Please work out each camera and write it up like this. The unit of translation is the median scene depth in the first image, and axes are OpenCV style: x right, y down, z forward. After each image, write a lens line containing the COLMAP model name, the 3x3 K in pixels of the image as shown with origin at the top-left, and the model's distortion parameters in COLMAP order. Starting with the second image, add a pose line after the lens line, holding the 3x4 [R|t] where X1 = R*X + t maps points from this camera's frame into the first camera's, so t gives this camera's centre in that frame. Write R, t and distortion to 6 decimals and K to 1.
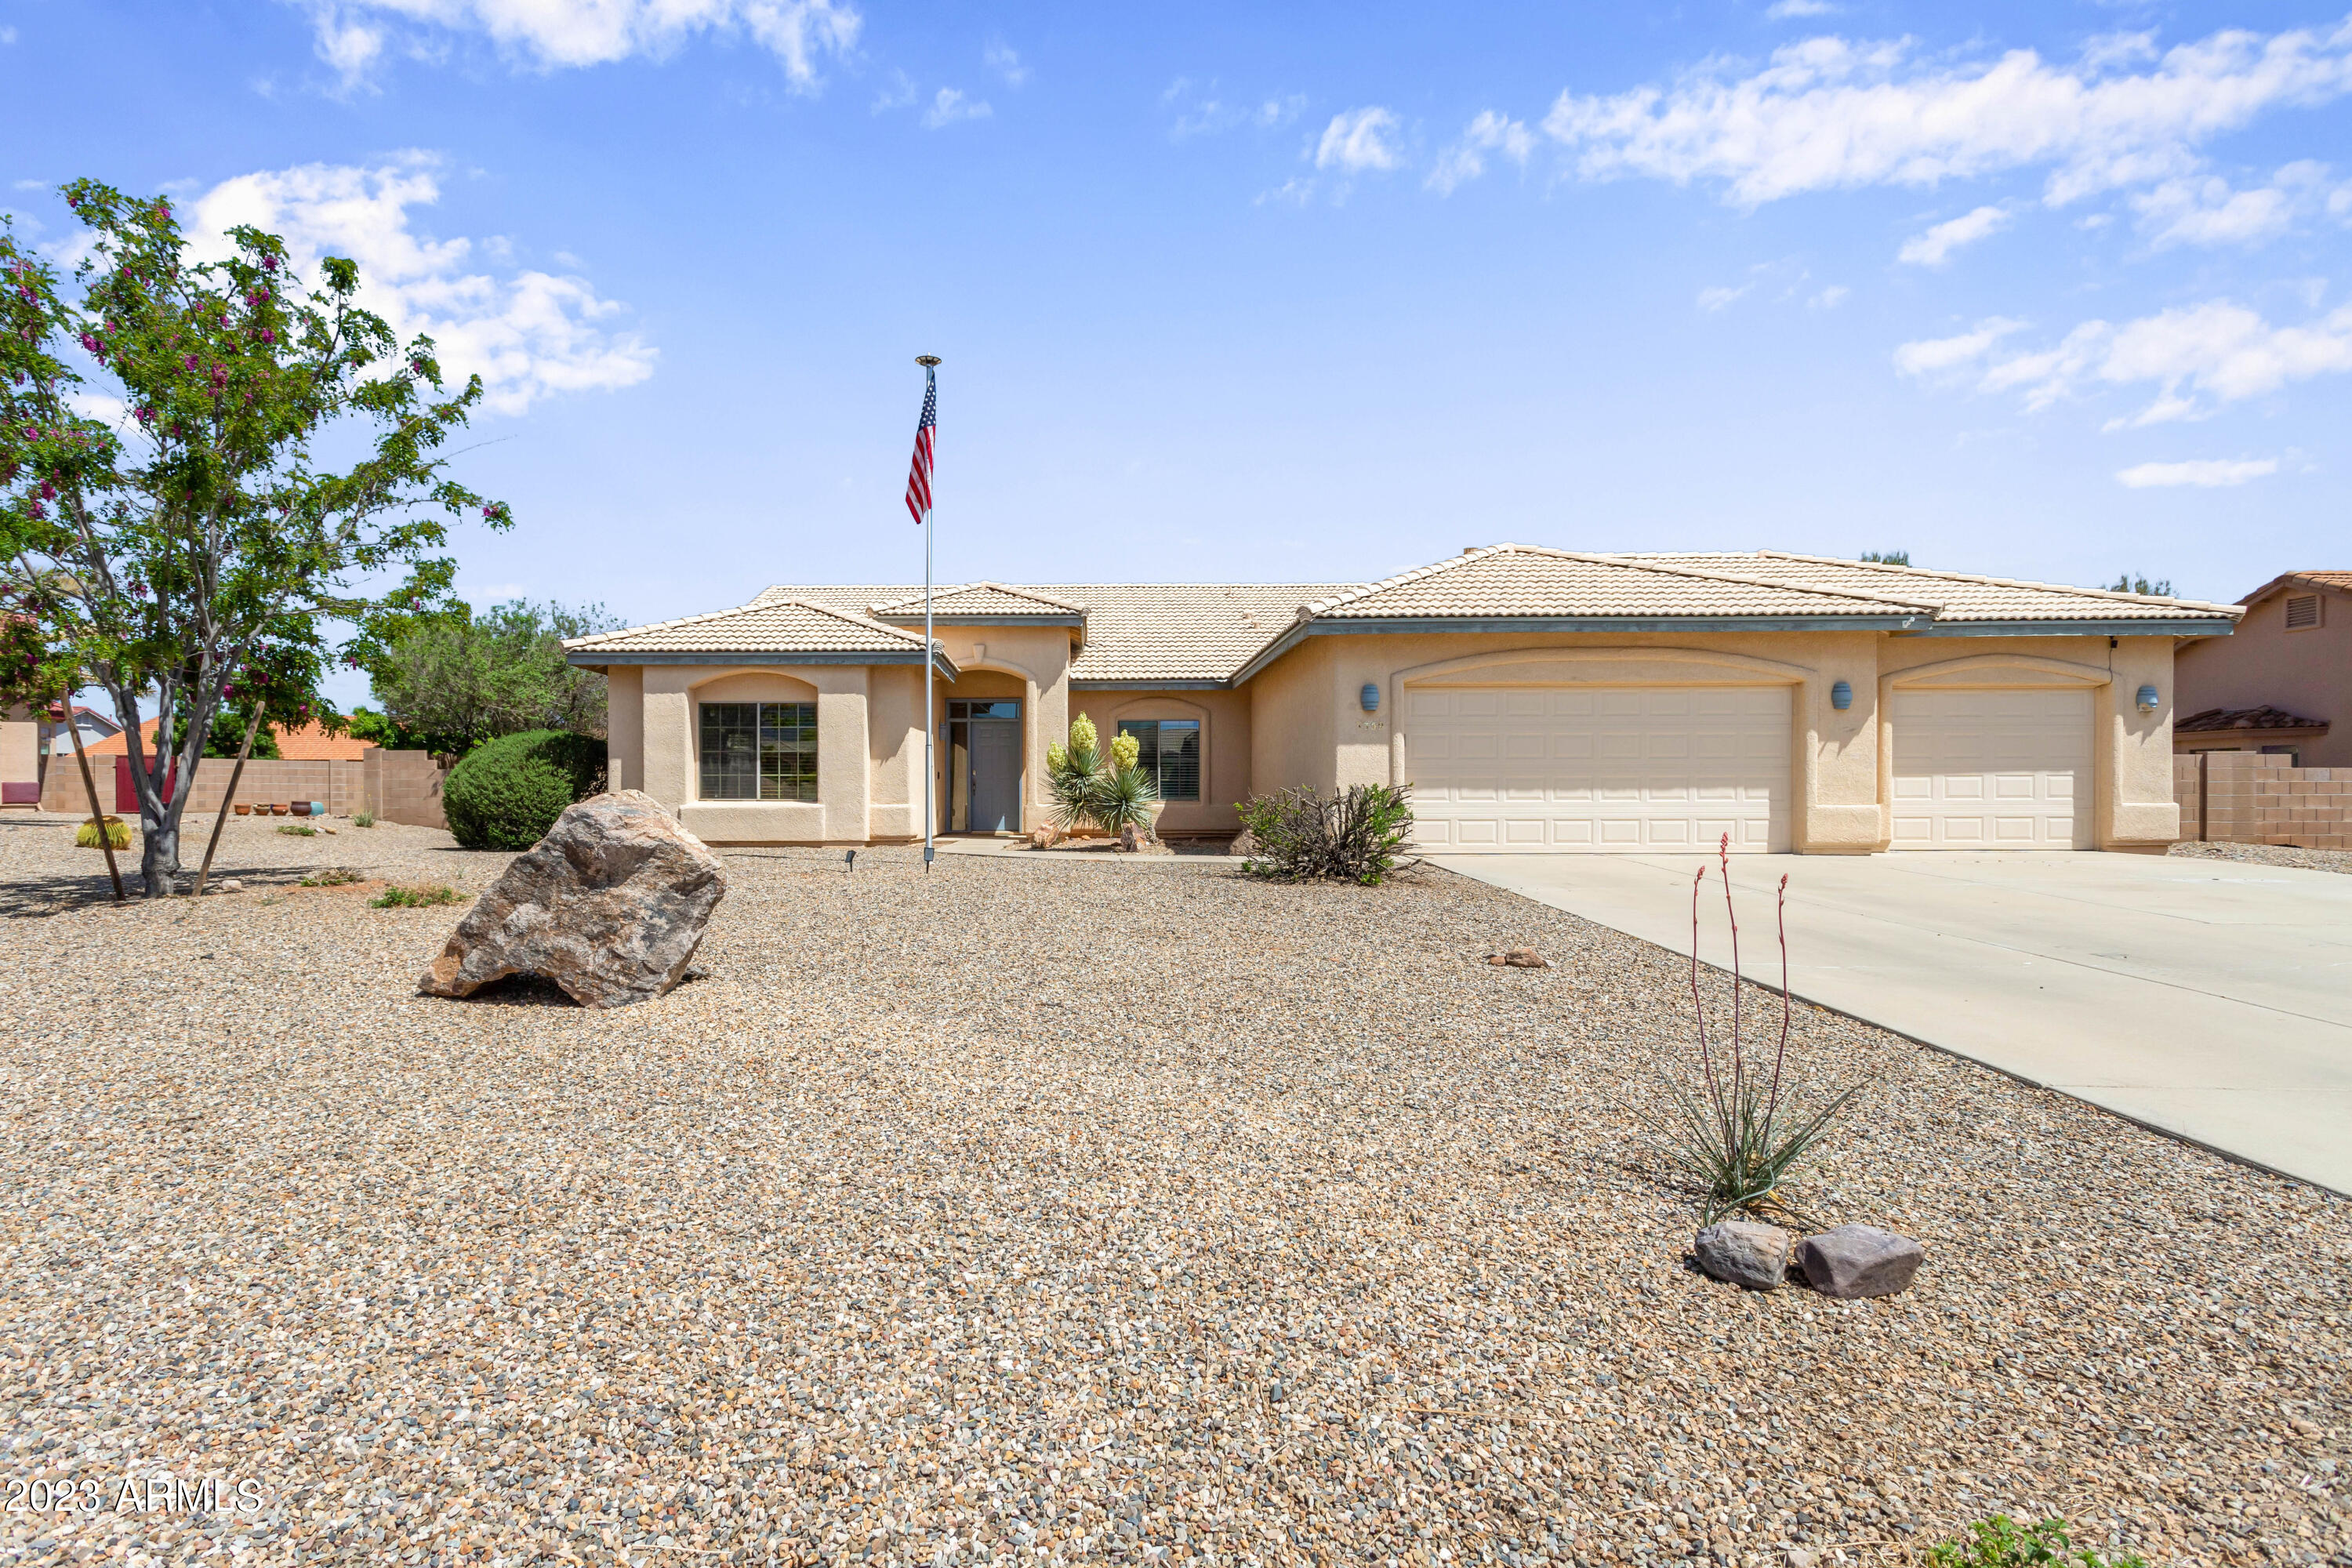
lens RADIAL K [[1132.8, 0, 1176.0], [0, 1132.8, 784.0], [0, 0, 1]] dist [0.002147, 0.000152]
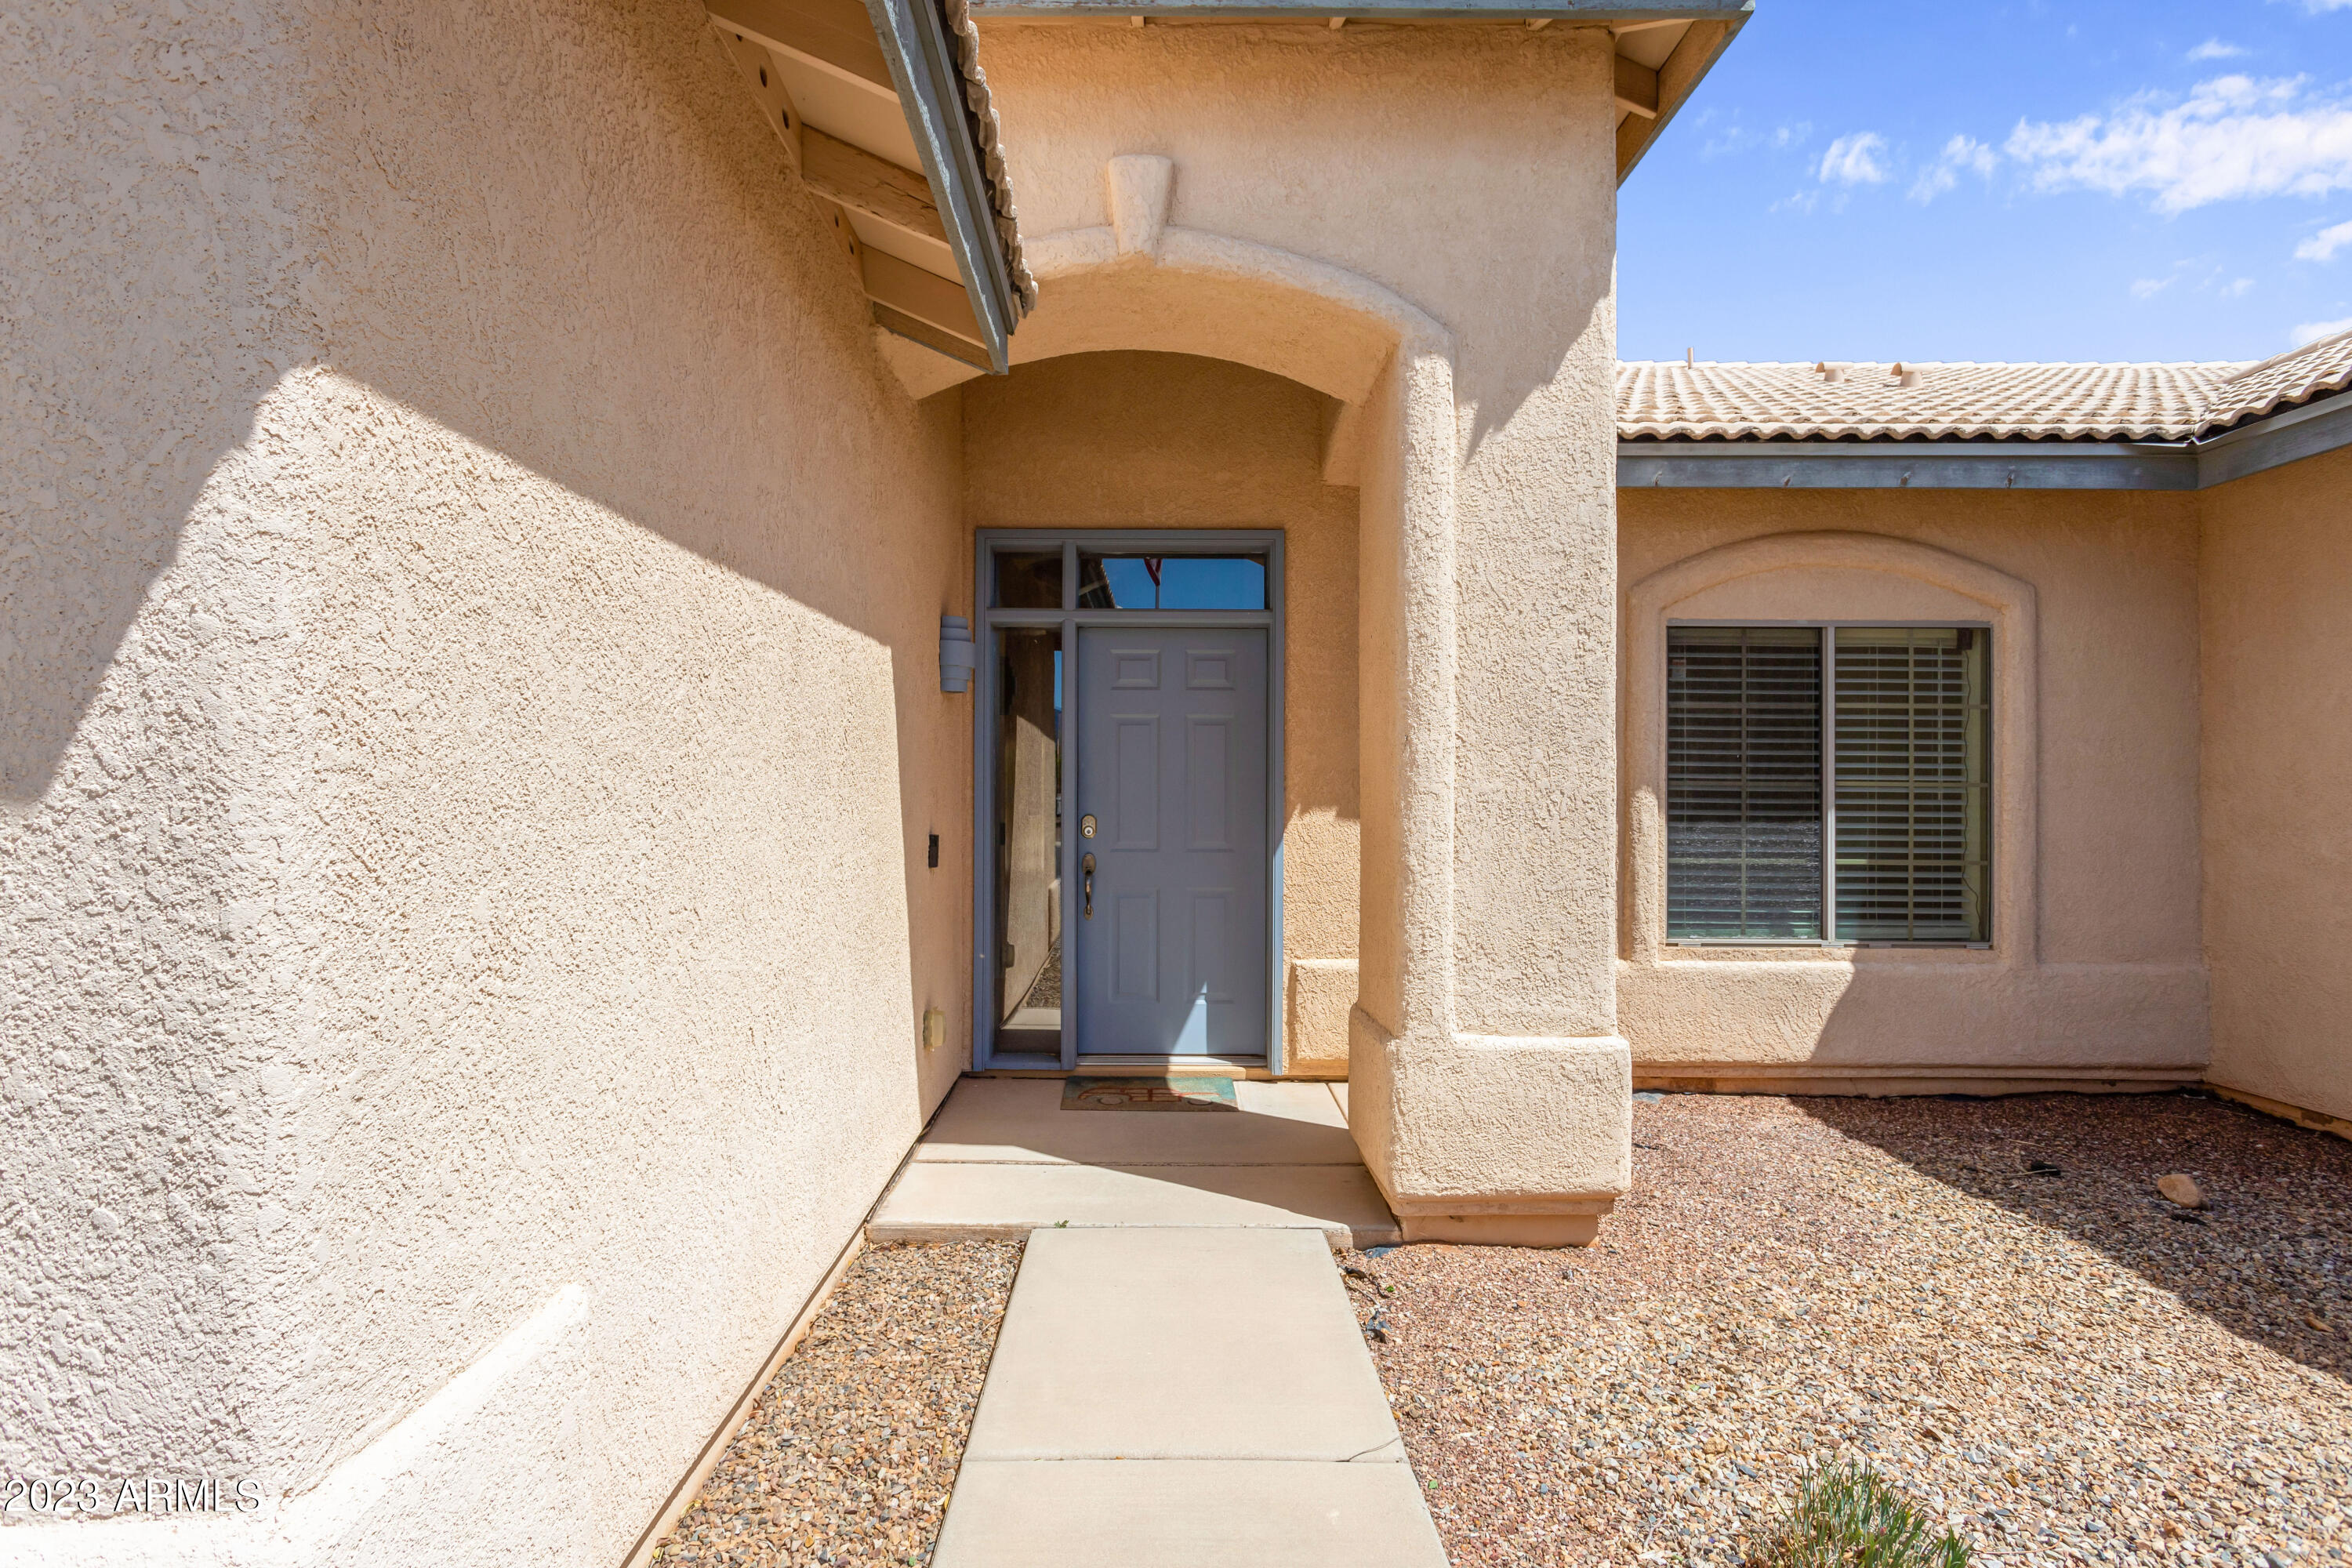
lens RADIAL K [[1132.8, 0, 1176.0], [0, 1132.8, 784.0], [0, 0, 1]] dist [0.002147, 0.000152]
pose [[0.998029, 0.006483, -0.062414, -0.143810], [-0.006455, 0.999979, 0.000647, -0.020626], [0.062417, -0.000243, 0.998050, 0.753583]]
